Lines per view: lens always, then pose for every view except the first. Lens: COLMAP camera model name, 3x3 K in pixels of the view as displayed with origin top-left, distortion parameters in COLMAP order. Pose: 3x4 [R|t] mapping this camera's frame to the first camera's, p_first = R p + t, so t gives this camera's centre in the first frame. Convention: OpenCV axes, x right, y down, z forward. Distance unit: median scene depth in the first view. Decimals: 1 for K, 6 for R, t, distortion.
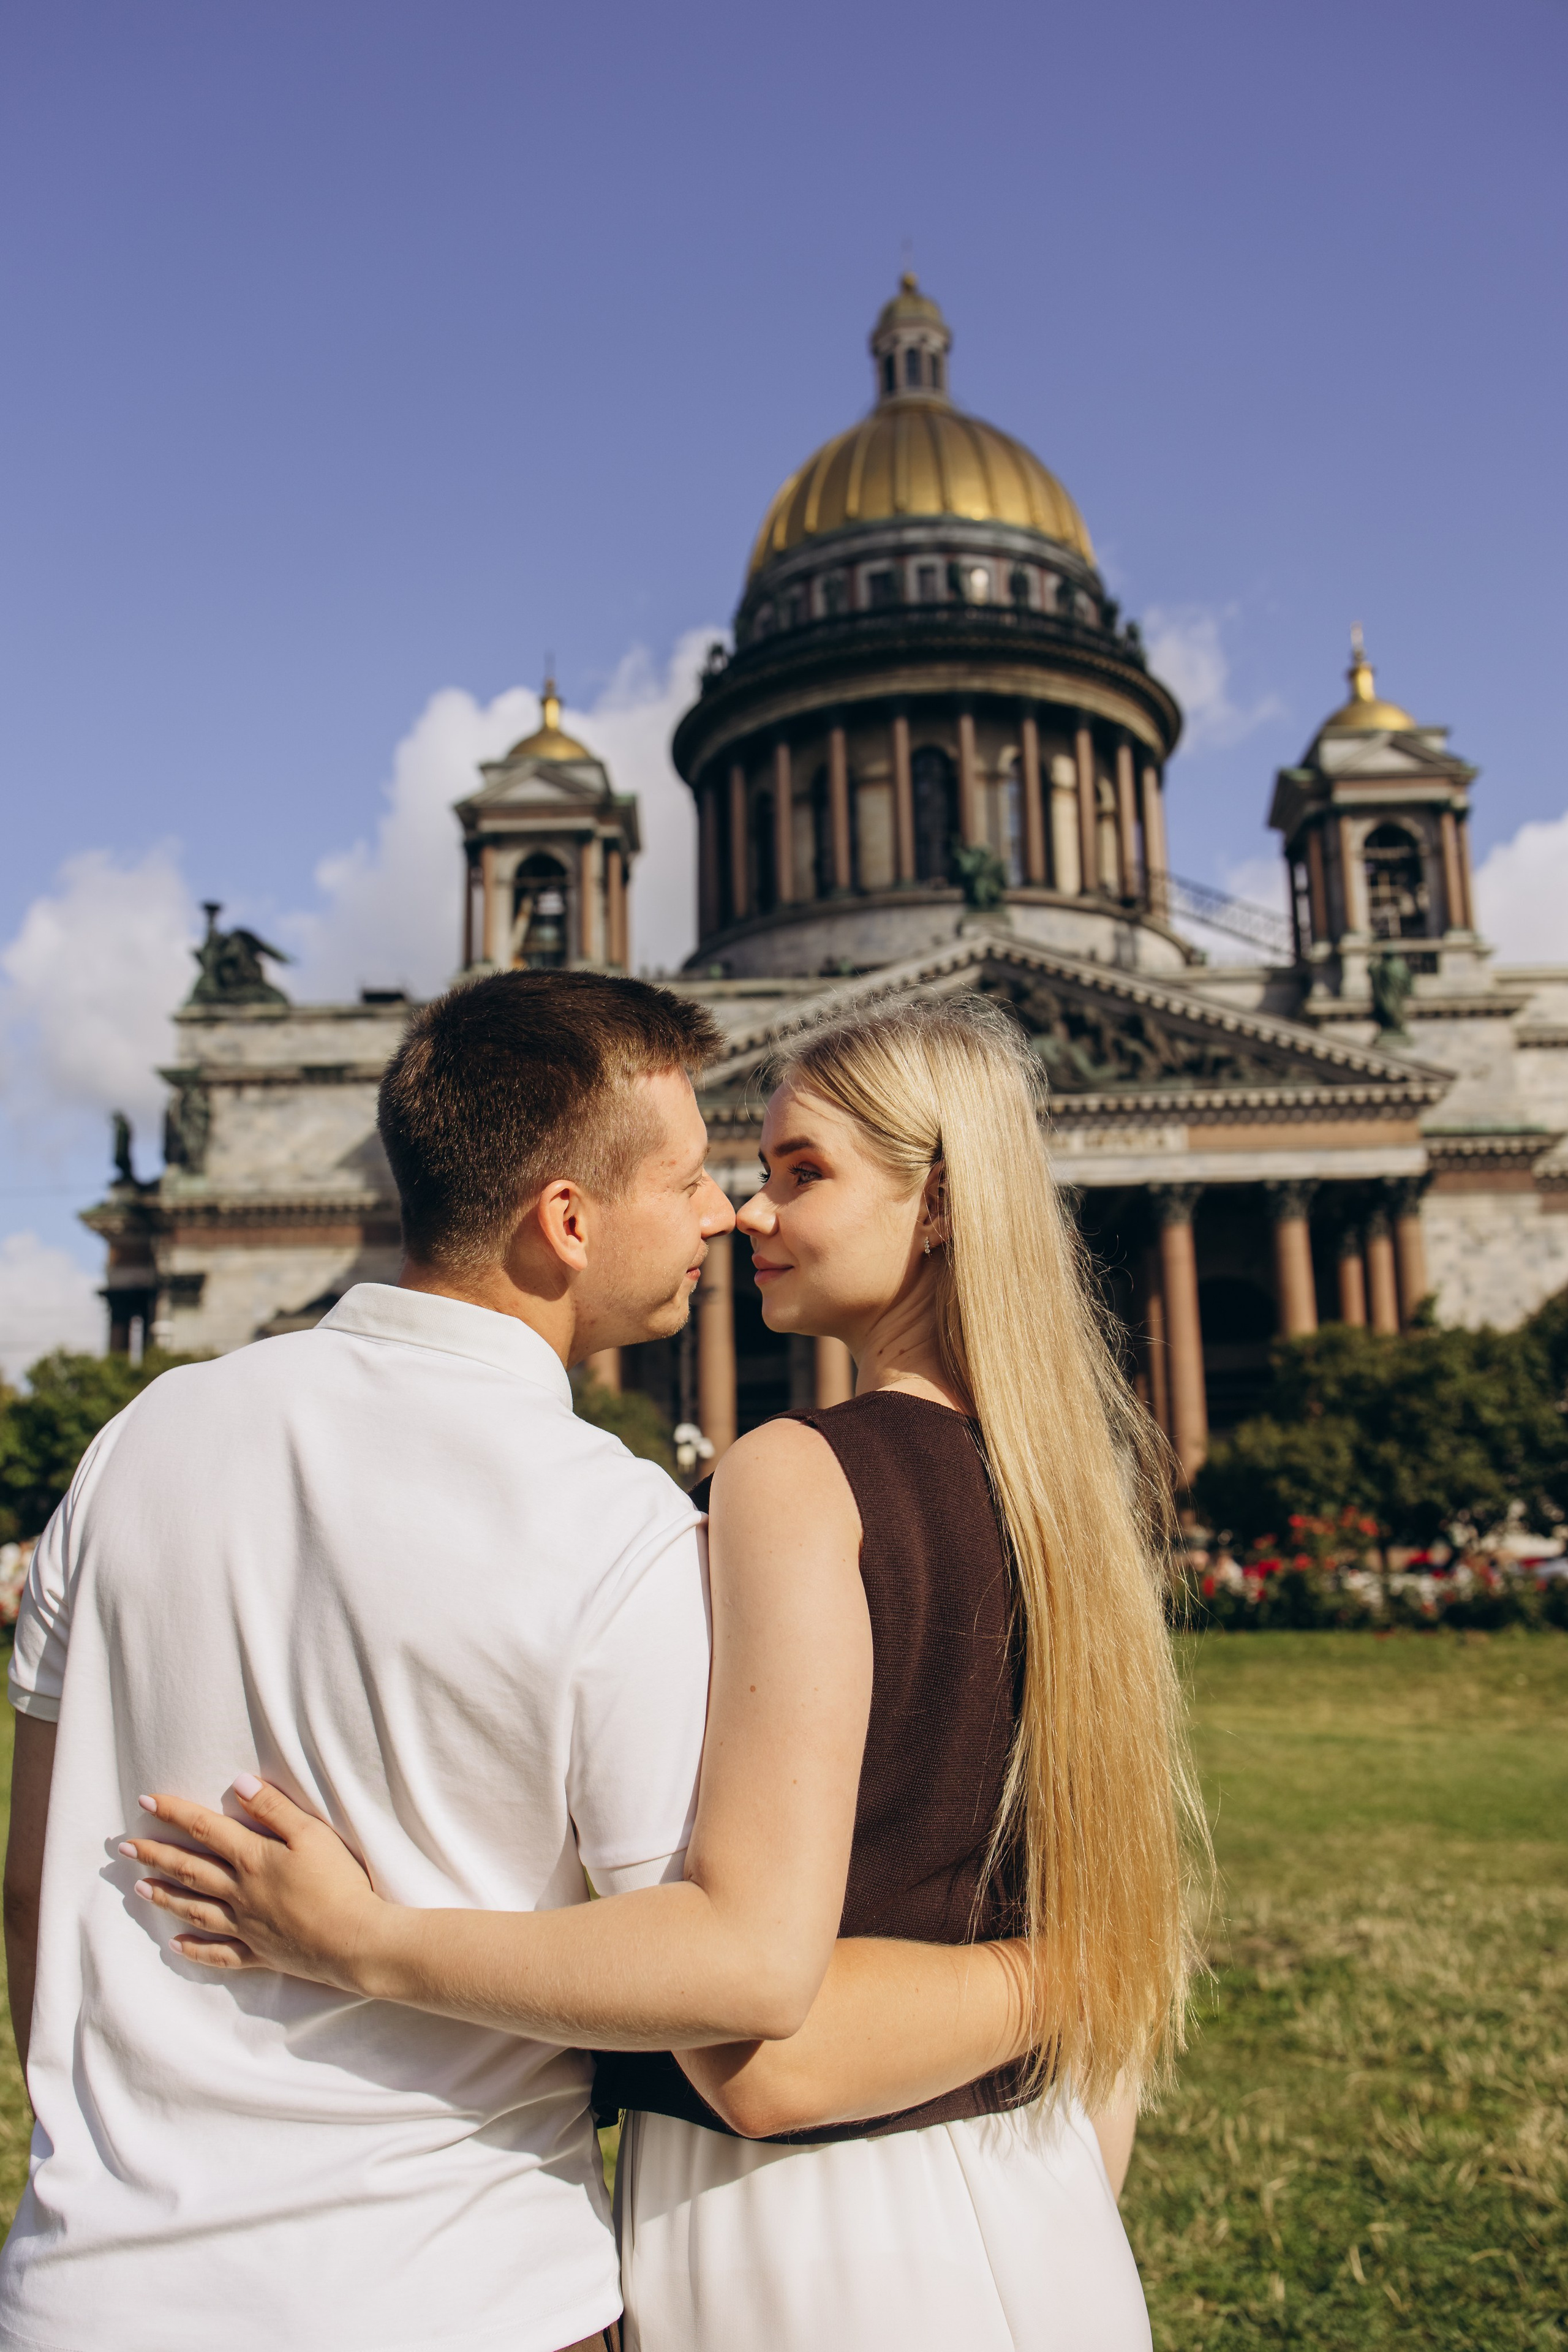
lens RADIAL K [[1962.7, 0, 774.6], [0, 1962.7, 1175.5], [0, 0, 1]] dist [0.017139, 0.003062]
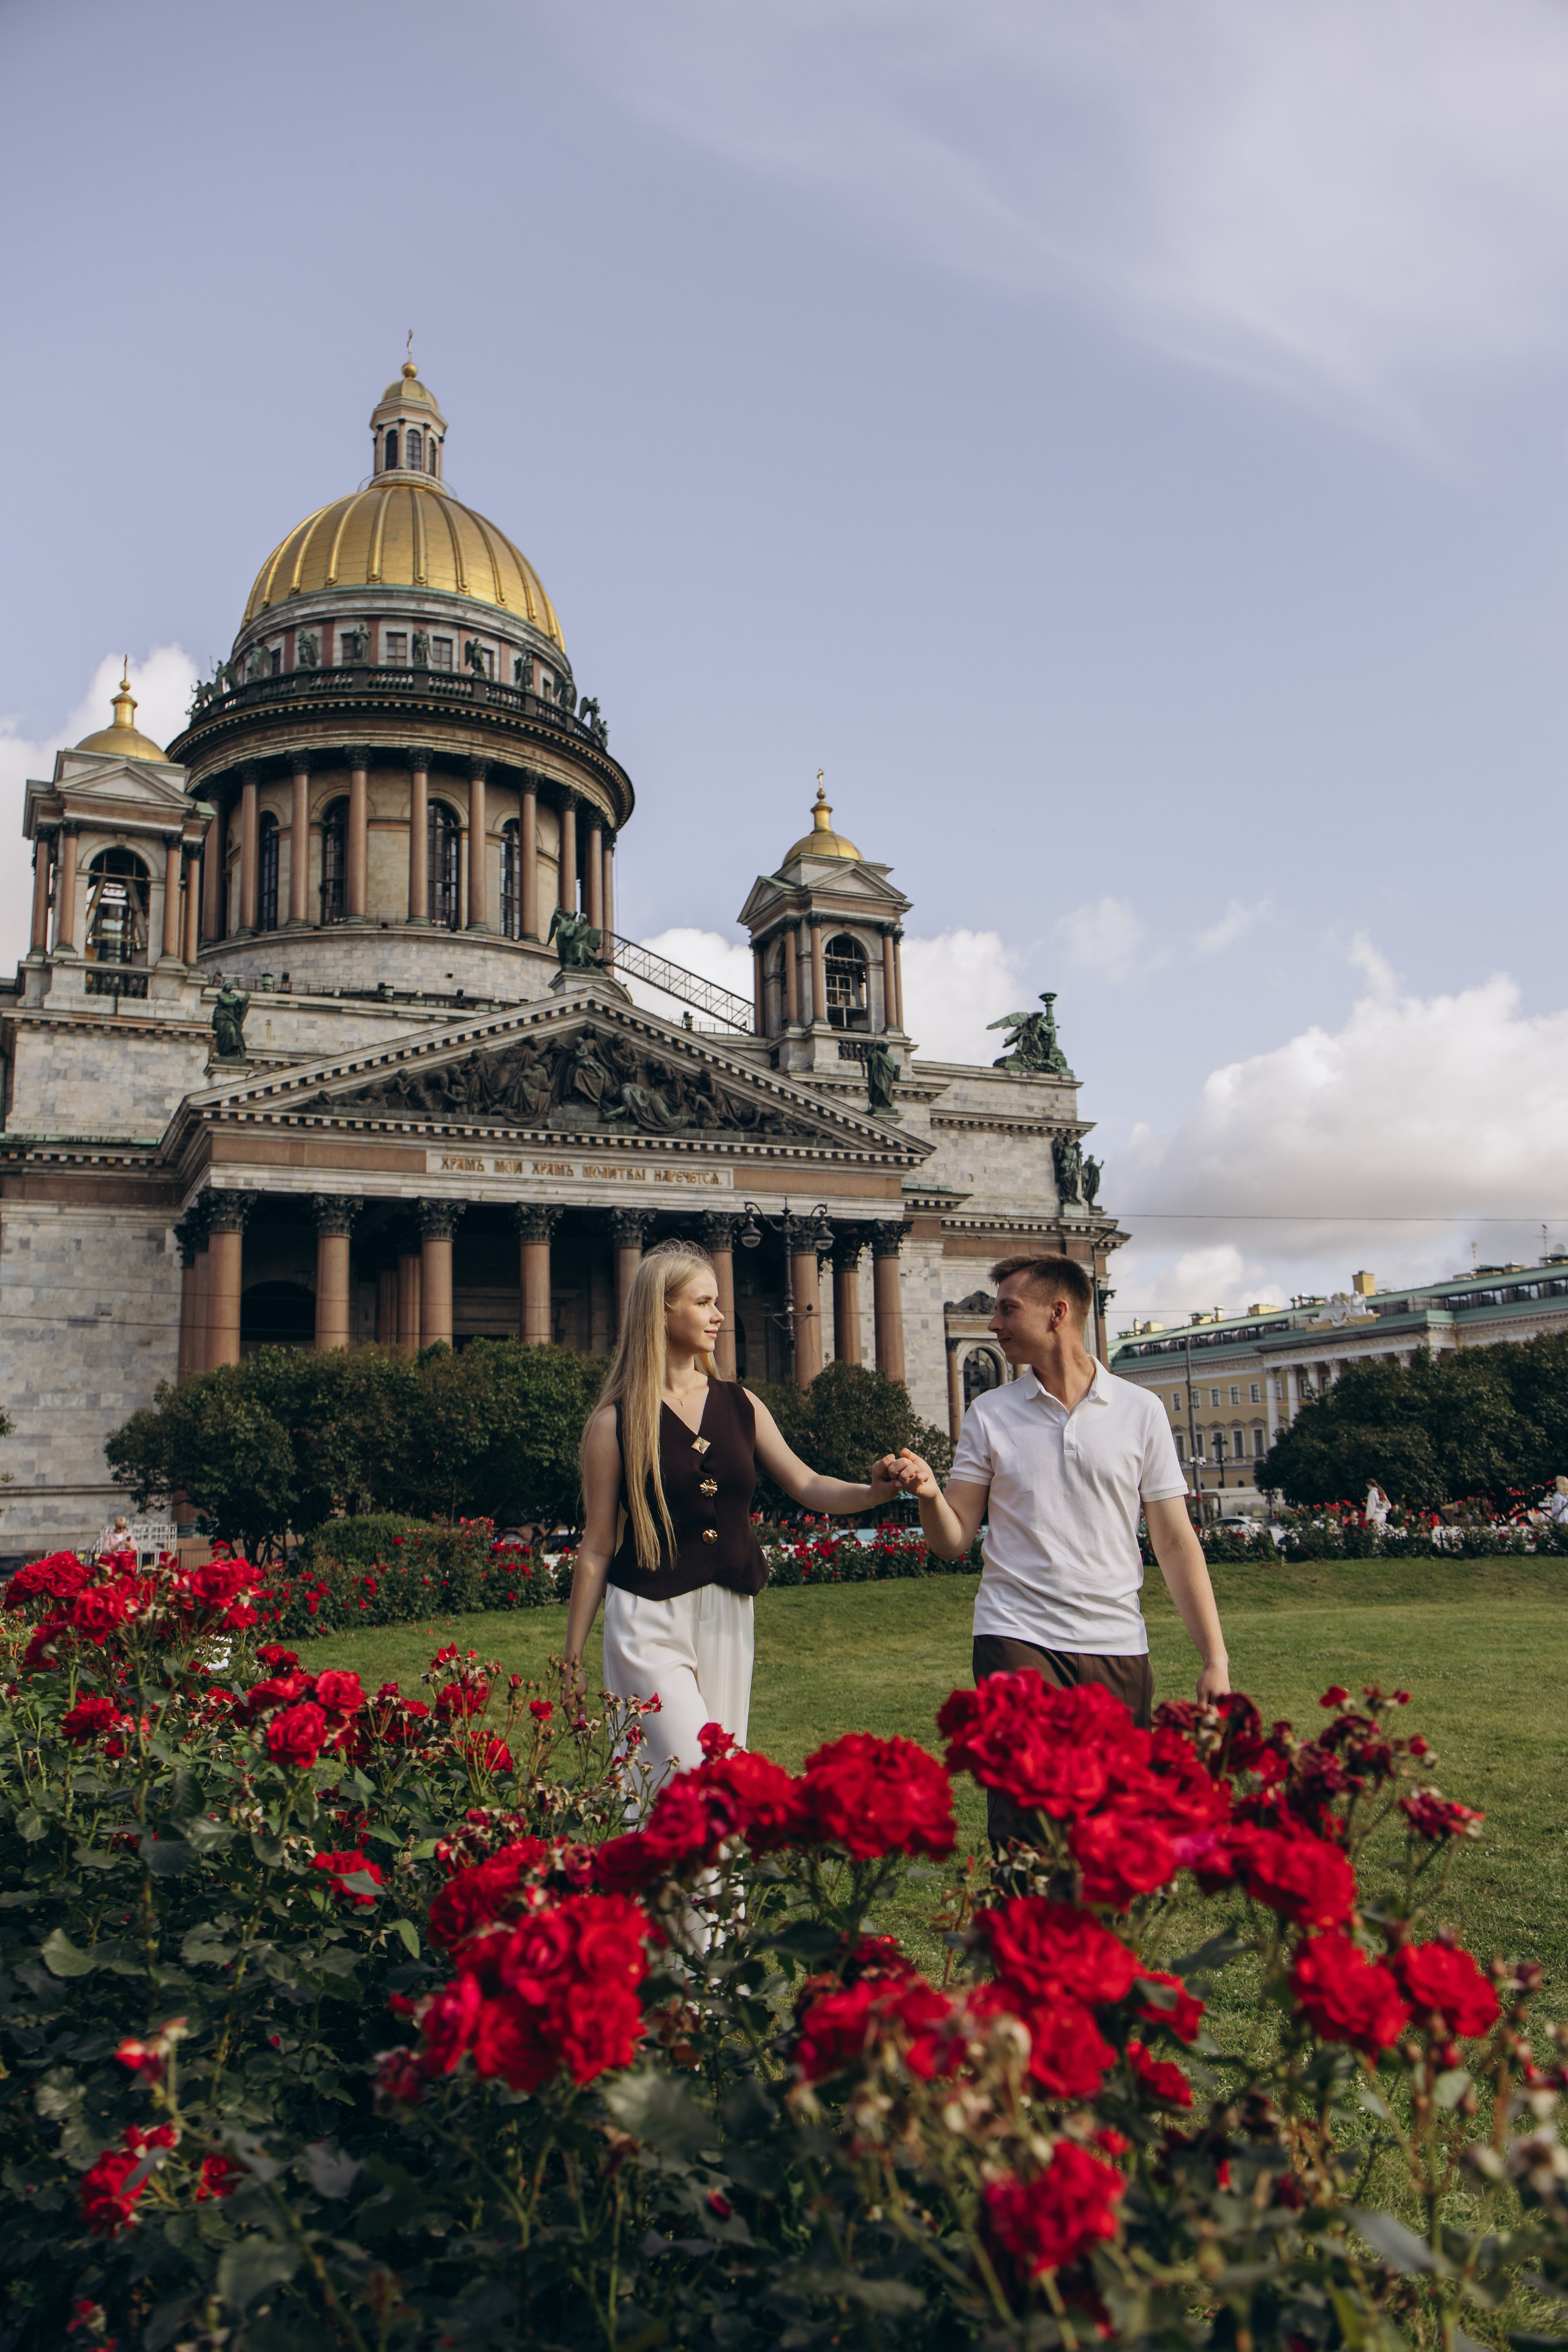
lens RADIAL K [[1816.3, 0, 763.9], [0, 1816.3, 1172.4], [0, 0, 1]] dist [0.016817, -0.011381]
pose [[0.894513, 0.080557, 0.439725, -0.228284], [-0.078567, 0.996649, -0.022760, 0.001013], [-0.440085, -0.014189, 0.897844, -0.011177]]
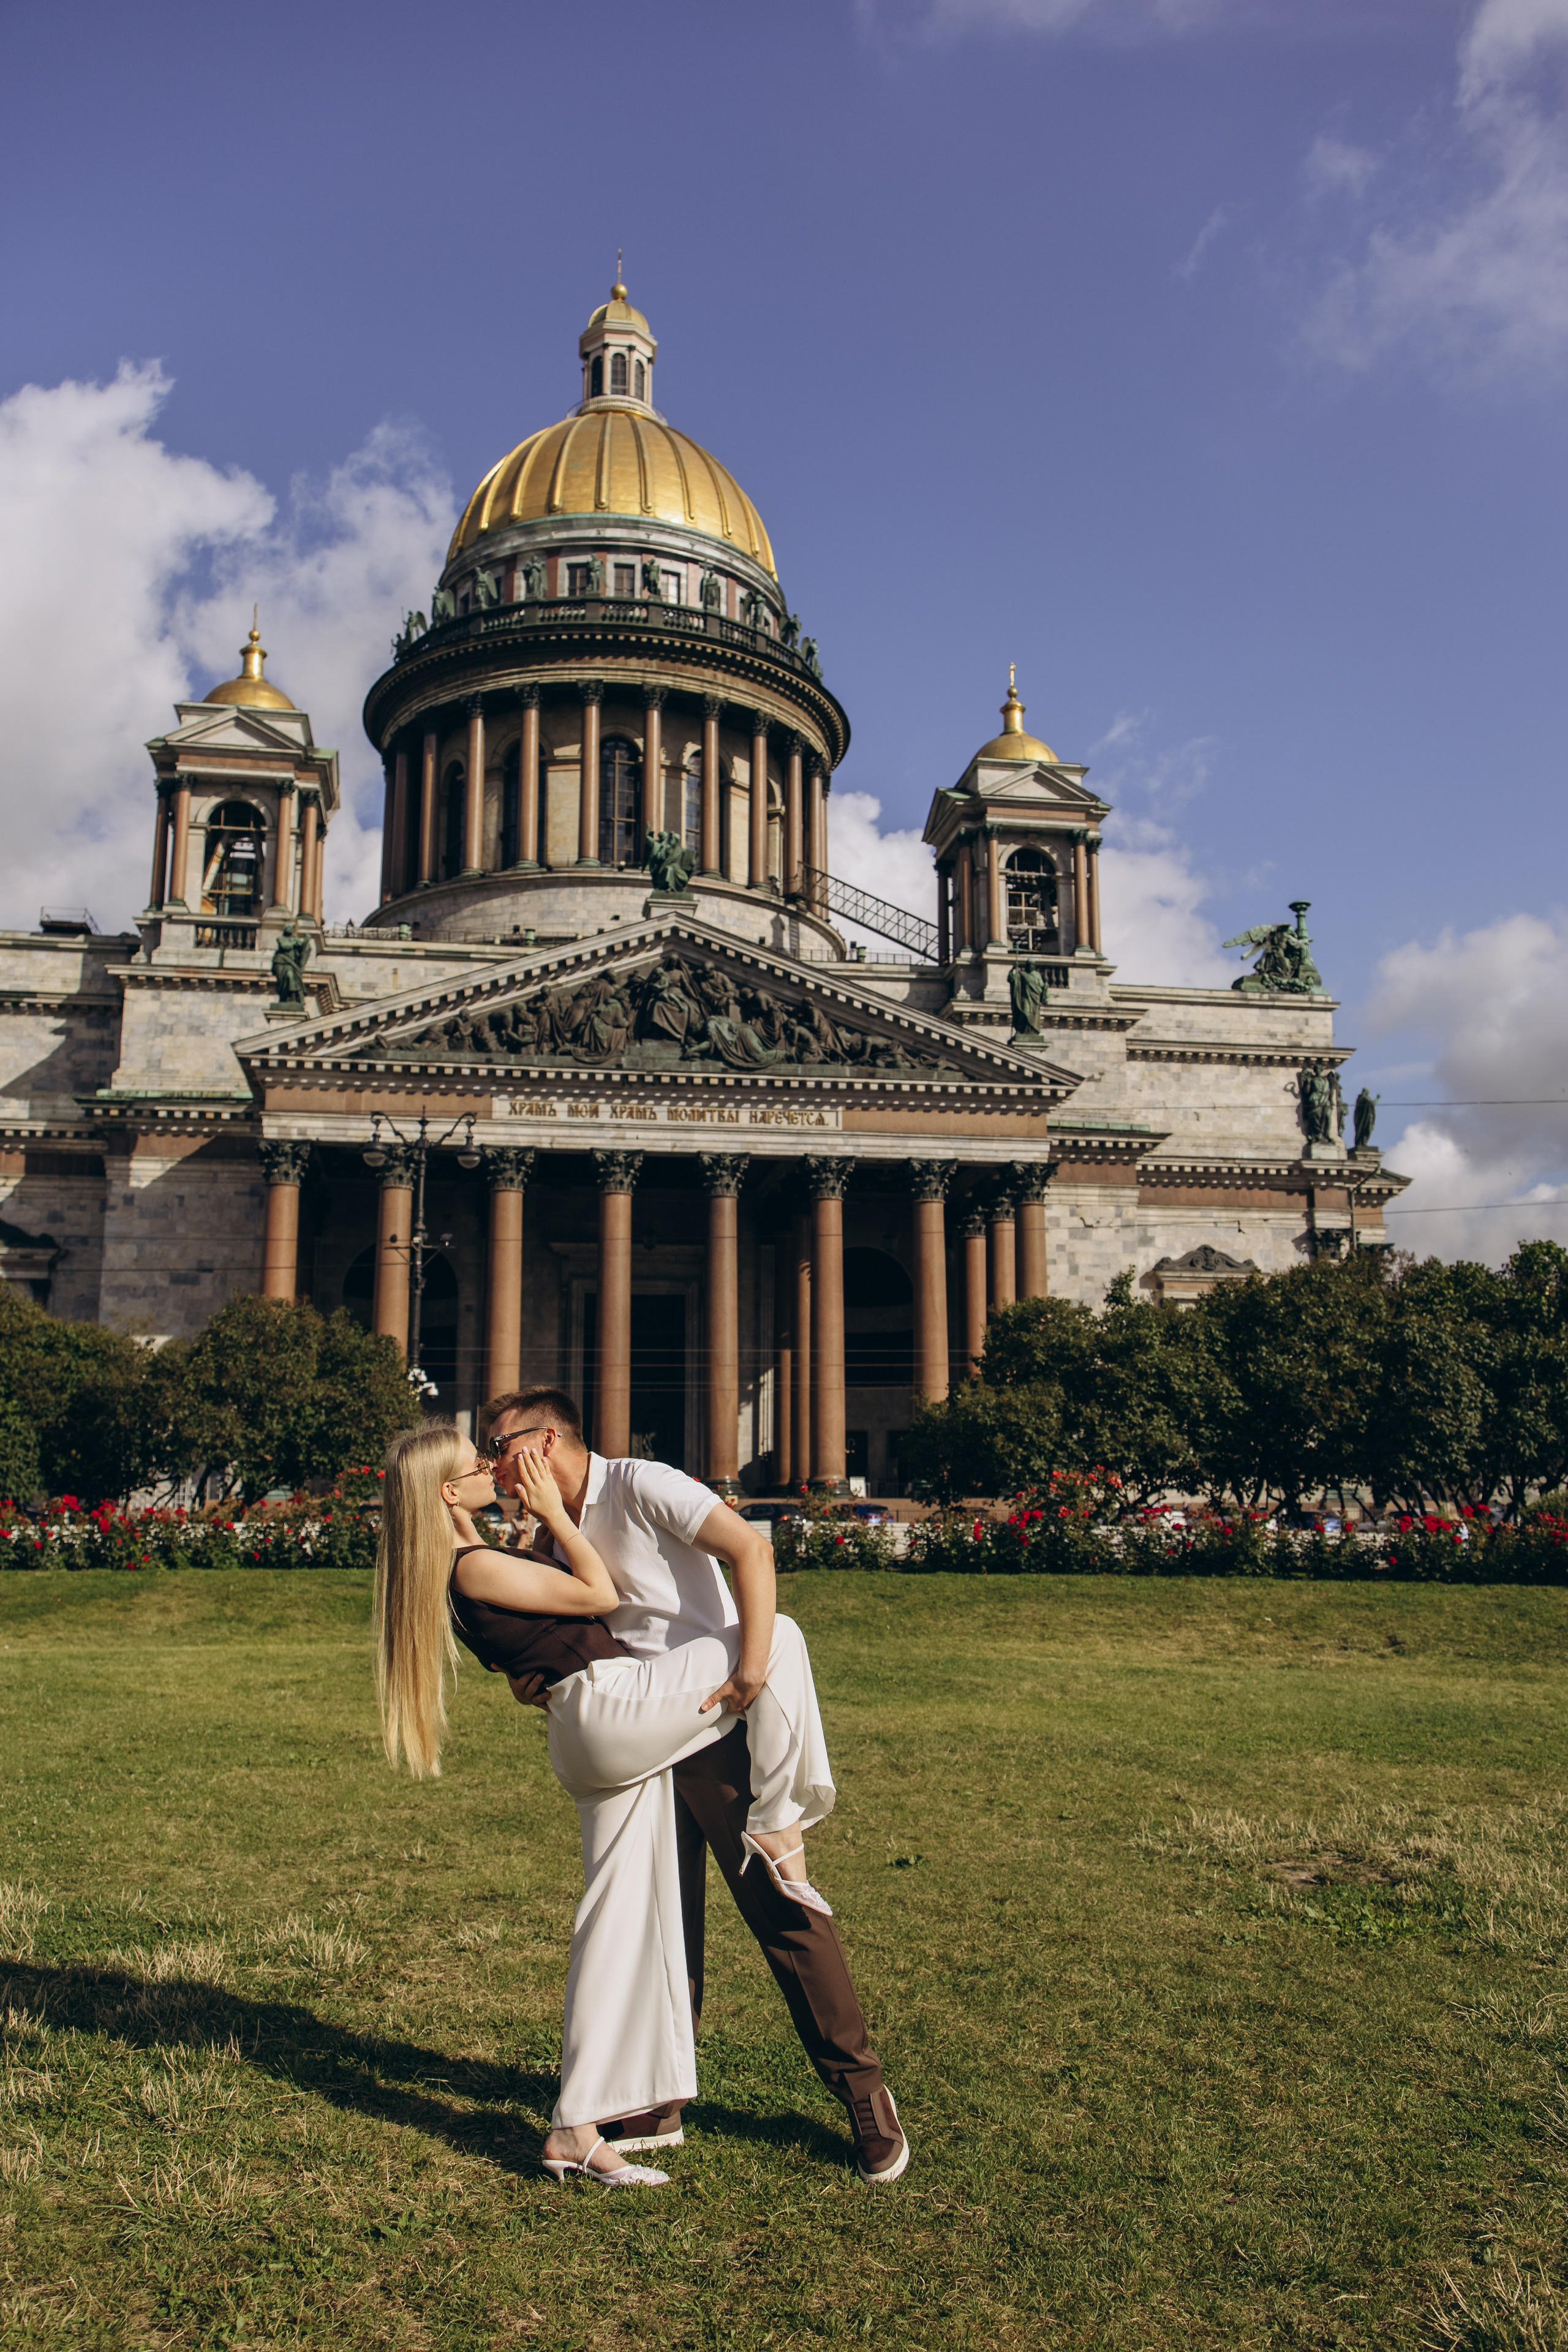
lens RADIAL K [[1839.7, 0, 784.0], [0, 1839.7, 1176.0], [0, 0, 1]] dist [0.004869, -0.000243]
pose [[0.978569, 0.055713, 0.198239, -0.020290], [-0.059653, 0.998122, 0.013954, 0.000385], [-0.197089, -0.025480, 0.980054, 0.002991]]
